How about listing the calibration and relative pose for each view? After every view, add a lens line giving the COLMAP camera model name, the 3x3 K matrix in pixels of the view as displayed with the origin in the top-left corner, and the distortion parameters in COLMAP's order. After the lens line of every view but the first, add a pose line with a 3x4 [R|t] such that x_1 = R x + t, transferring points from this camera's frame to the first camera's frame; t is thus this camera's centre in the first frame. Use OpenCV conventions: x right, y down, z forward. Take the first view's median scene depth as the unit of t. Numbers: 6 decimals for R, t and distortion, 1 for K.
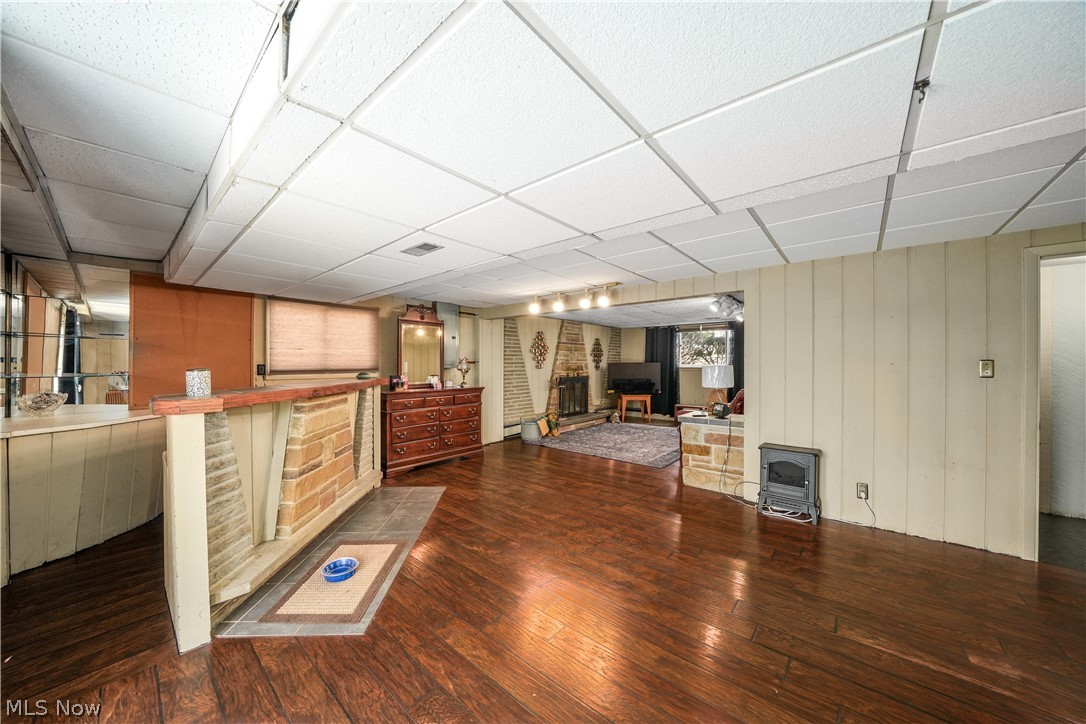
lens RADIAL K [[378.6, 0, 538.6], [0, 378.6, 358.4], [0, 0, 1]] dist [0.000638, -0.000600]
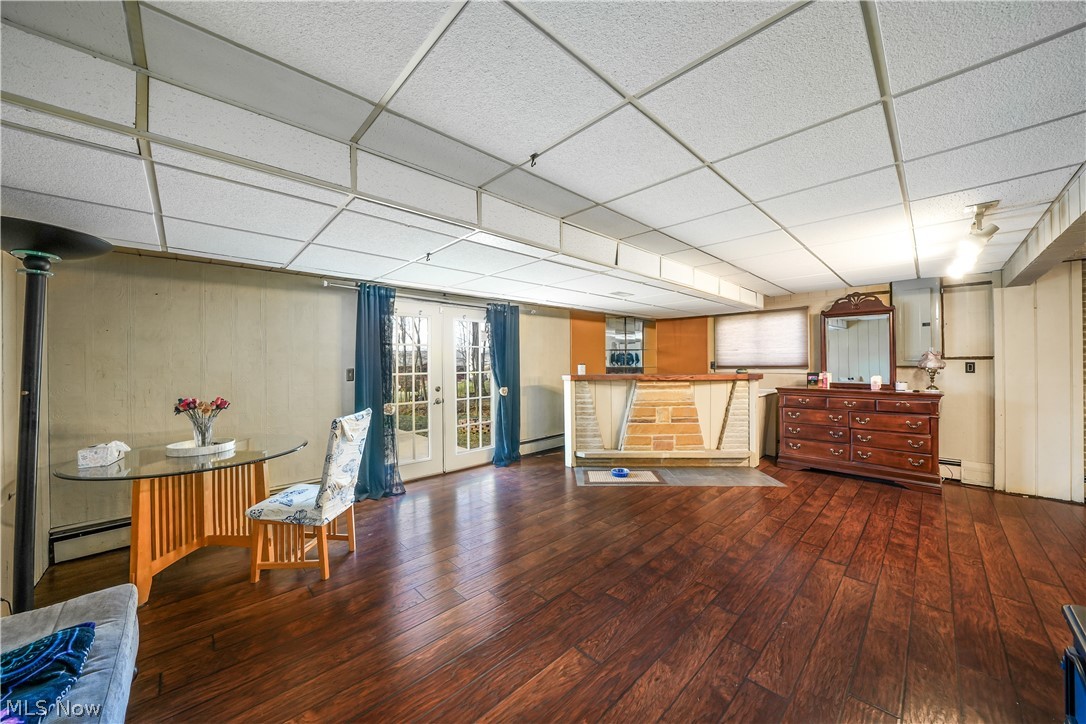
lens RADIAL K [[378.6, 0, 543.9], [0, 378.6, 363.0], [0, 0, 1]] dist [0.000638, -0.000600]
pose [[-0.088995, -0.000497, -0.996032, 0.425795], [0.018964, 0.999818, -0.002194, 0.005842], [0.995852, -0.019084, -0.088969, 0.251663]]
